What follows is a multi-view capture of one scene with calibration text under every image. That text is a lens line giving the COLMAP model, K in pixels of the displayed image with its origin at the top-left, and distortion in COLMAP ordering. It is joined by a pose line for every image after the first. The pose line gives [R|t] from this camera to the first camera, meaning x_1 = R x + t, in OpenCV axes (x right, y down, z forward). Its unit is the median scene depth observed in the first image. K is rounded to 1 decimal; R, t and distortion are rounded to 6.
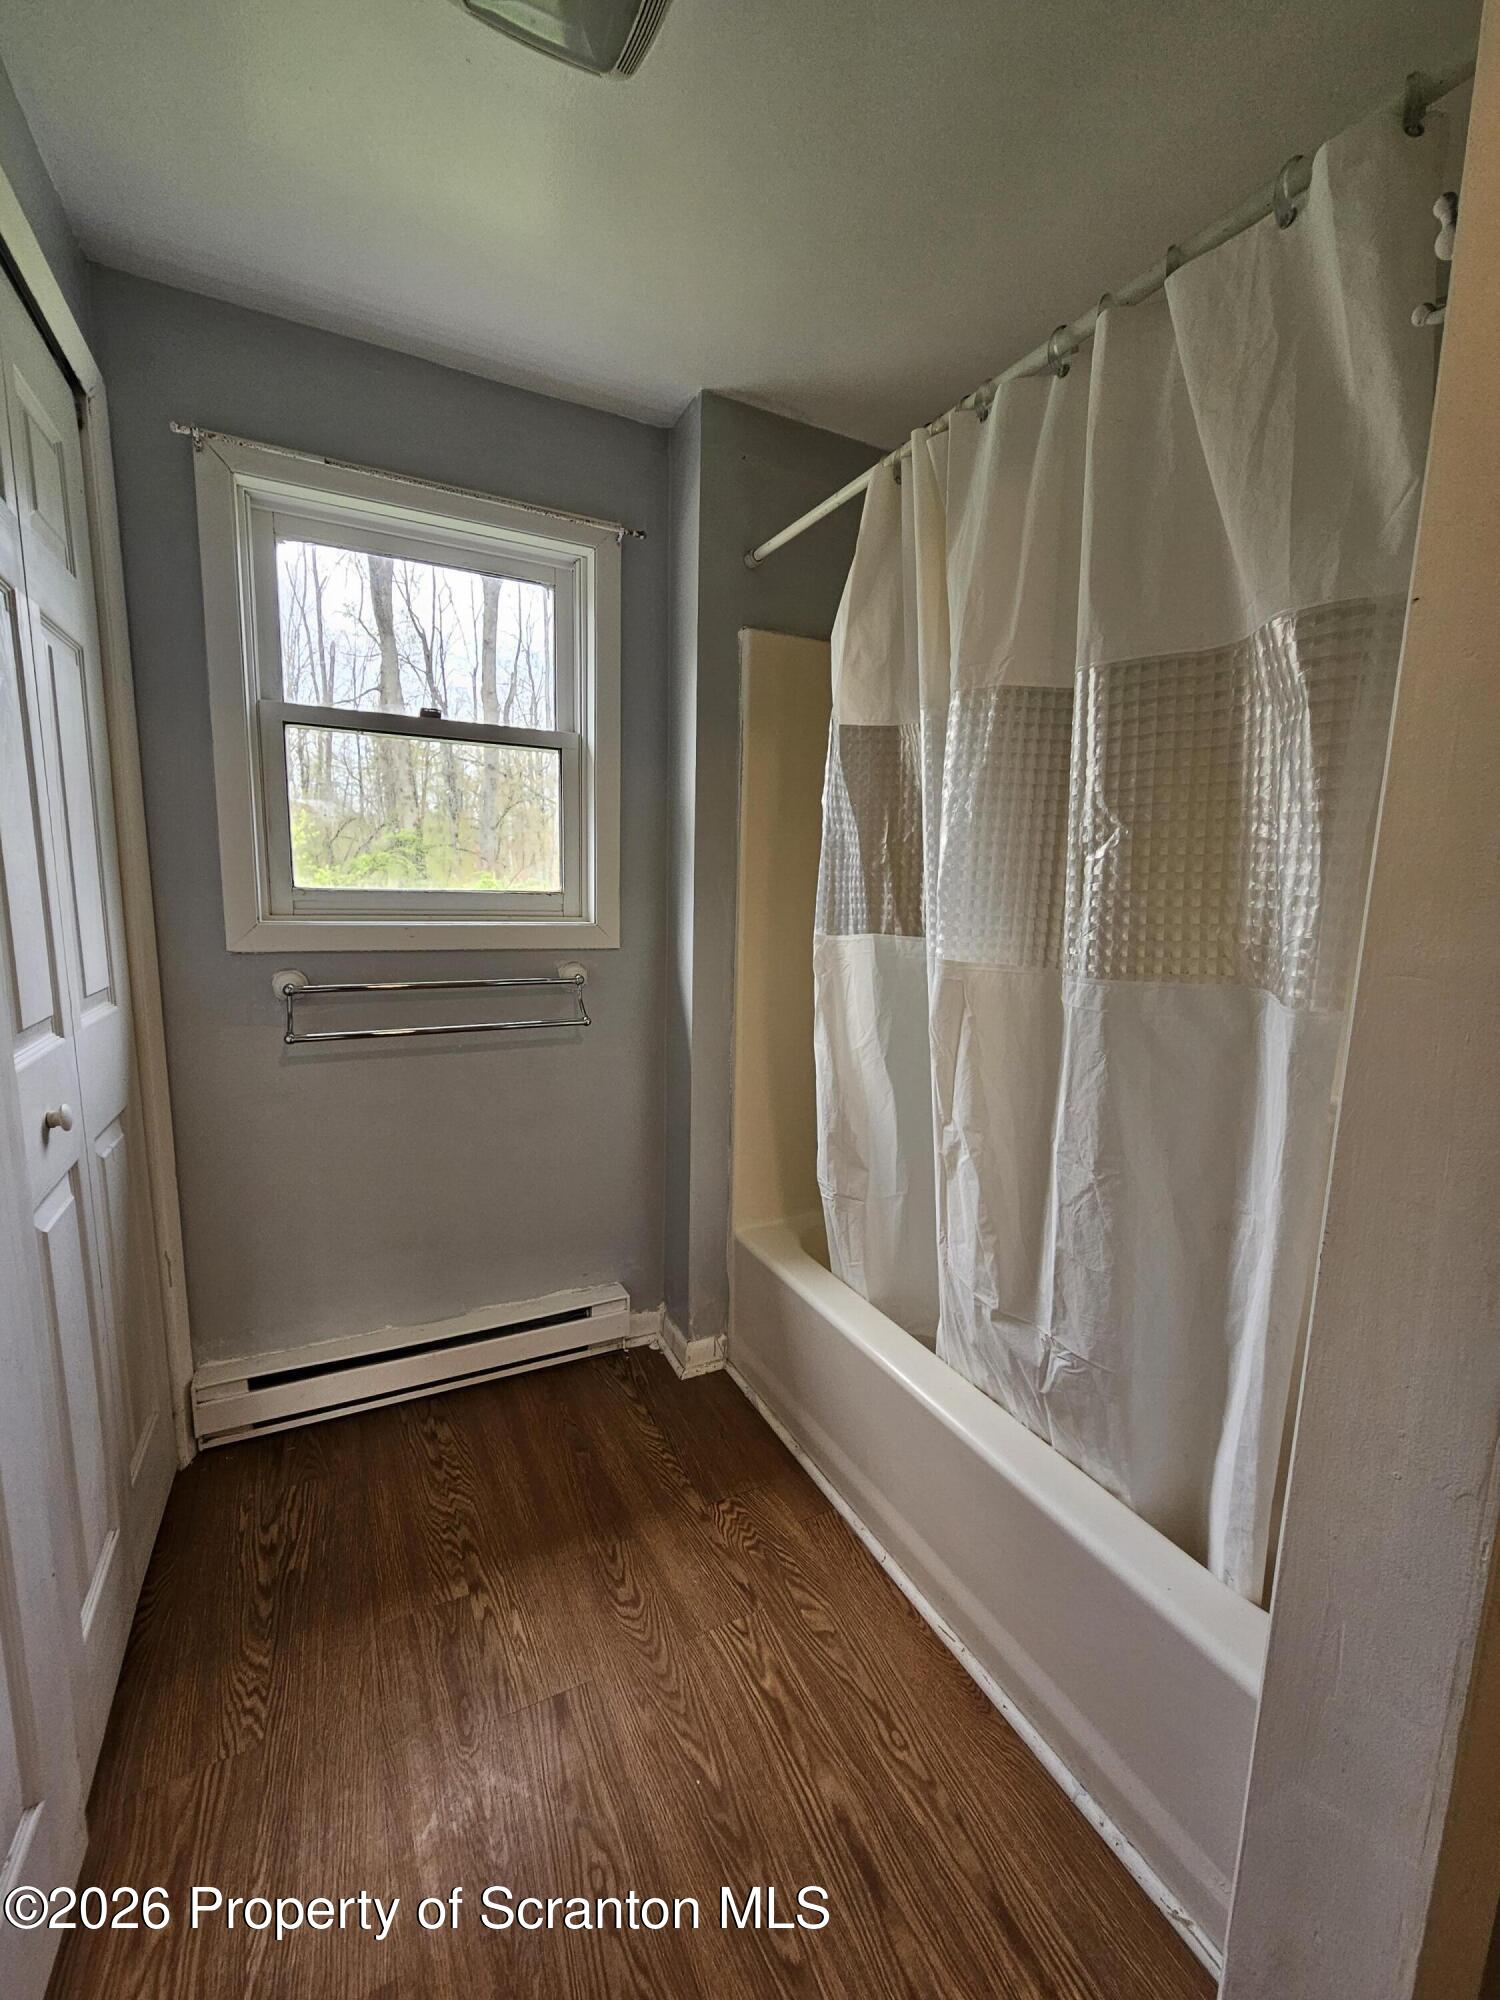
lens RADIAL K [[825.5, 0, 753.2], [0, 825.5, 1006.2], [0, 0, 1]] dist [-0.001633, 0.001081]
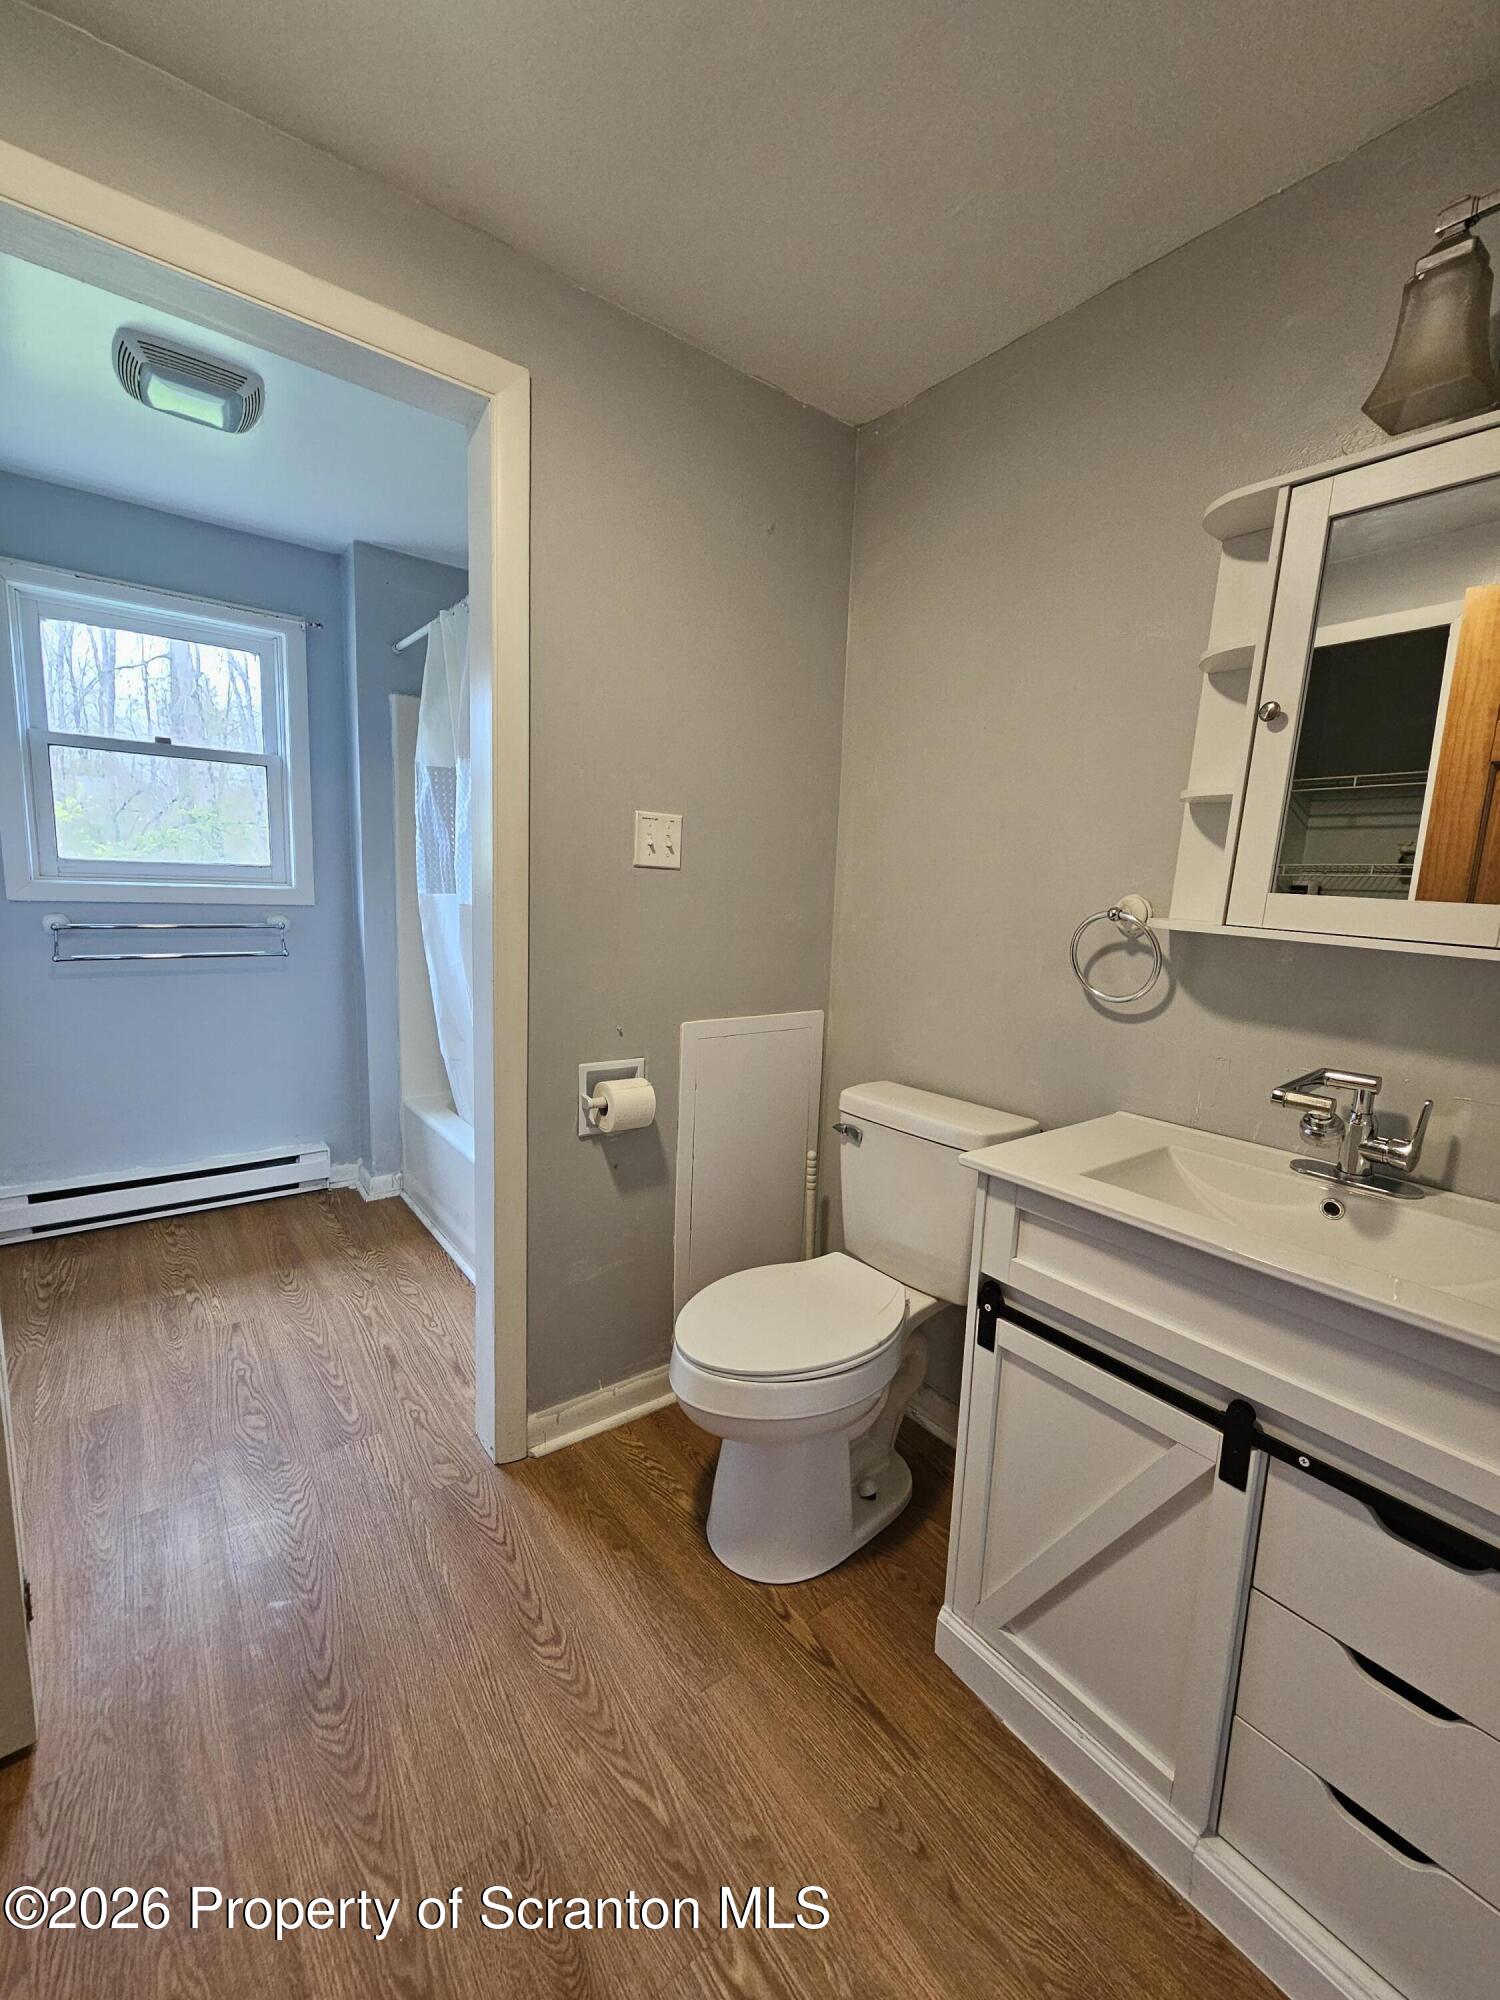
lens RADIAL K [[825.5, 0, 752.4], [0, 825.5, 1001.0], [0, 0, 1]] dist [-0.001633, 0.001081]
pose [[0.983693, -0.009986, 0.179578, 0.359333], [0.008538, 0.999925, 0.008830, 0.099260], [-0.179653, -0.007153, 0.983704, -0.612174]]
